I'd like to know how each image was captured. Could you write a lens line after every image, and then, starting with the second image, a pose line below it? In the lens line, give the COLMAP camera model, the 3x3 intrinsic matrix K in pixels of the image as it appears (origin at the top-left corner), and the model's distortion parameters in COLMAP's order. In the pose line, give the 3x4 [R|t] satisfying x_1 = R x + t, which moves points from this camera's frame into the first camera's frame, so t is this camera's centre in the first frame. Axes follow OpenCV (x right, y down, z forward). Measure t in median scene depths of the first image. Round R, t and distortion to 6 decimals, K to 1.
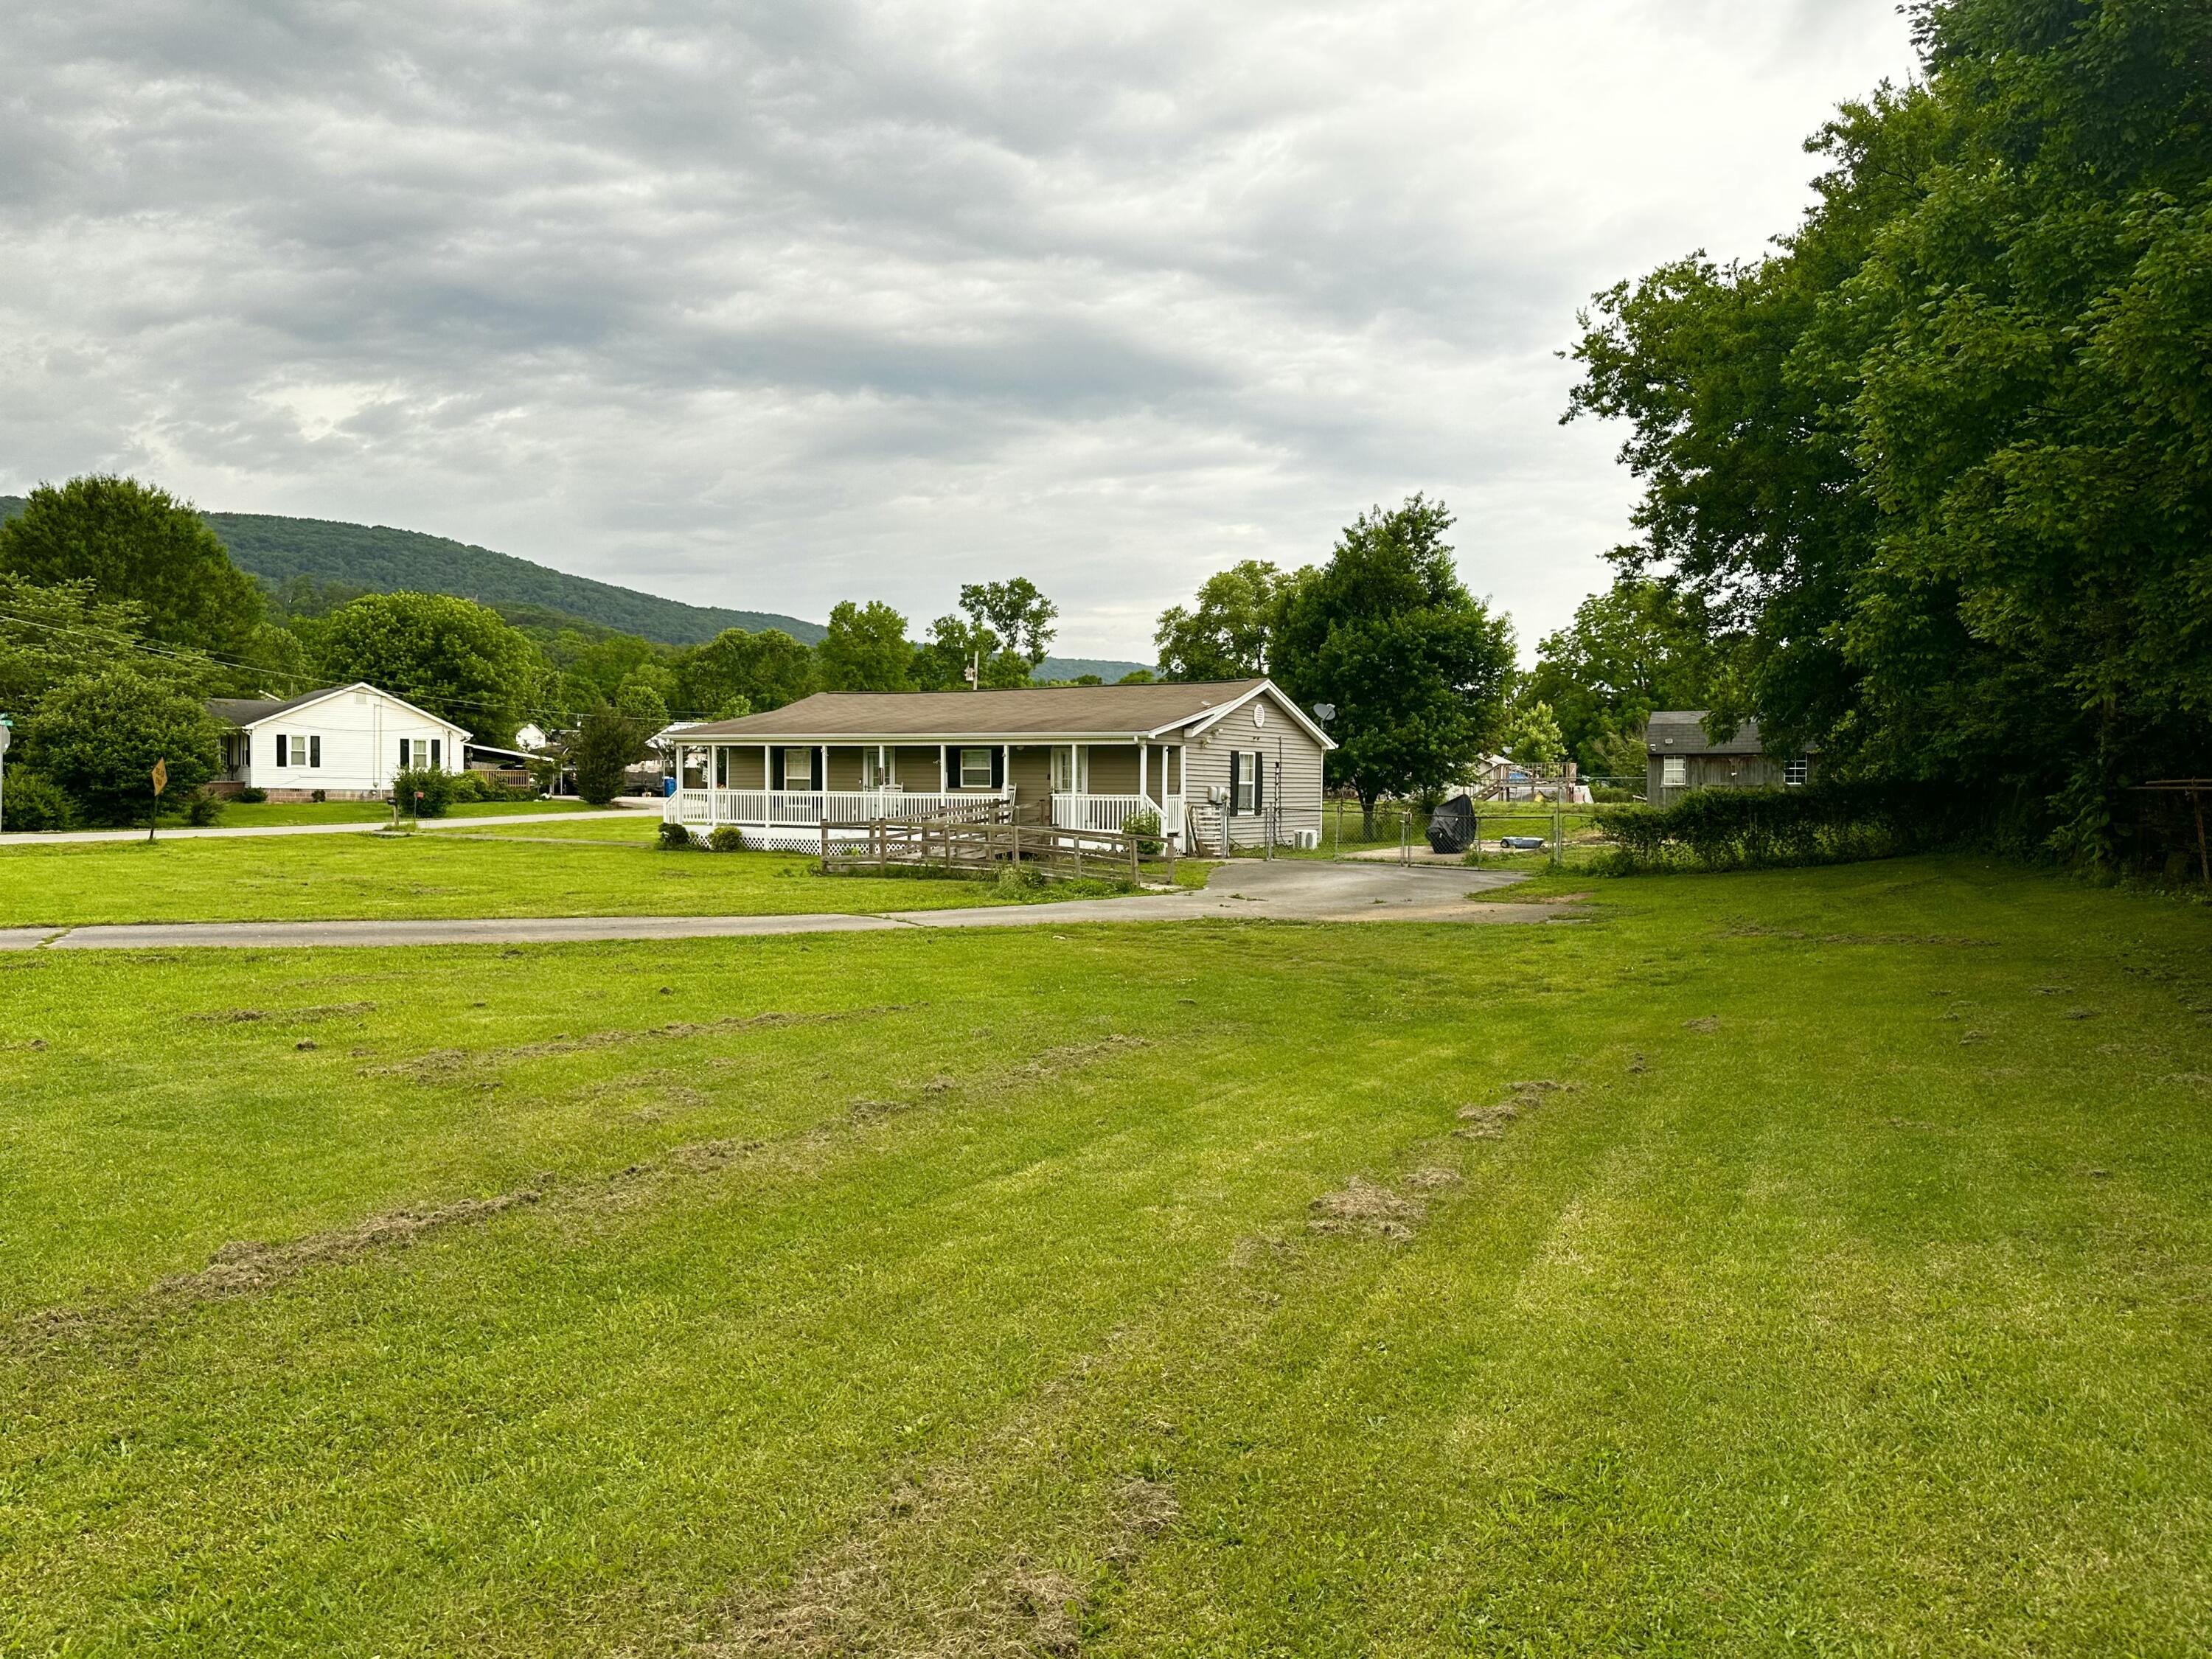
lens RADIAL K [[1517.4, 0, 1106.0], [0, 1517.4, 829.5], [0, 0, 1]] dist [-0.005948, -0.007610]
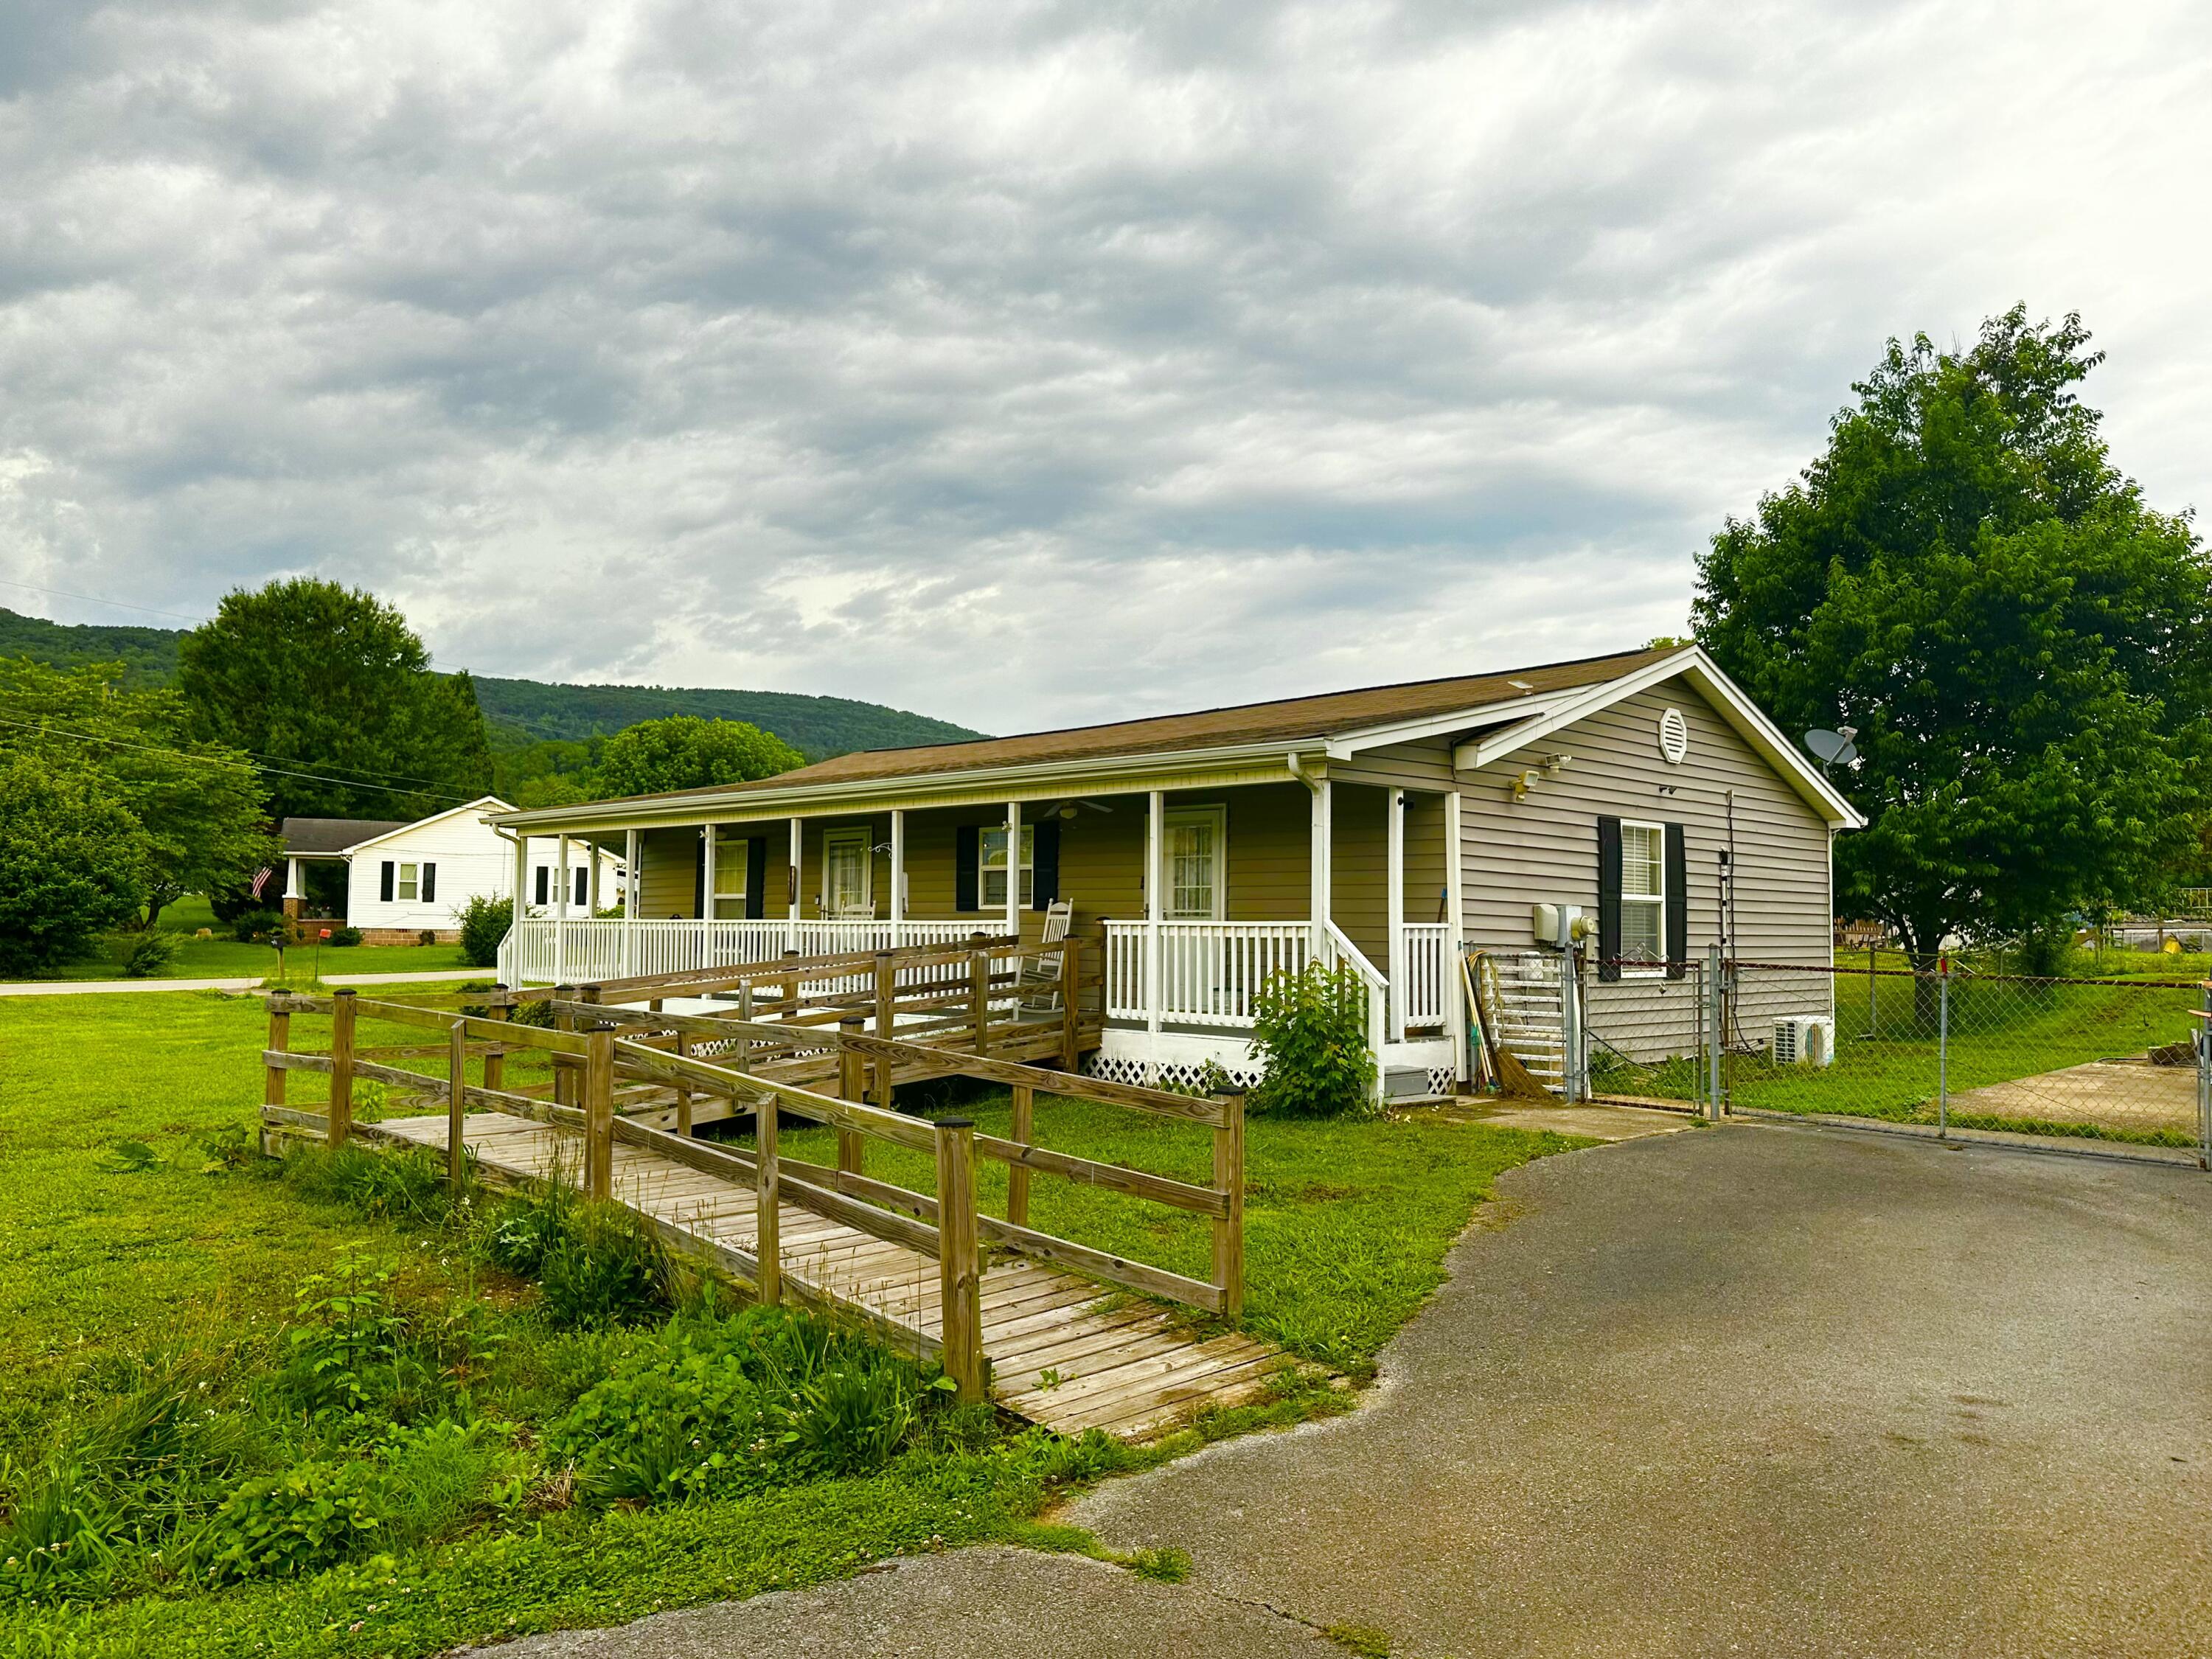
lens RADIAL K [[1517.4, 0, 1106.0], [0, 1517.4, 829.5], [0, 0, 1]] dist [-0.005948, -0.007610]
pose [[0.964207, -0.016823, -0.264616, 0.053351], [-0.009335, 0.995213, -0.097286, -0.007295], [0.264986, 0.096274, 0.959434, 0.494857]]
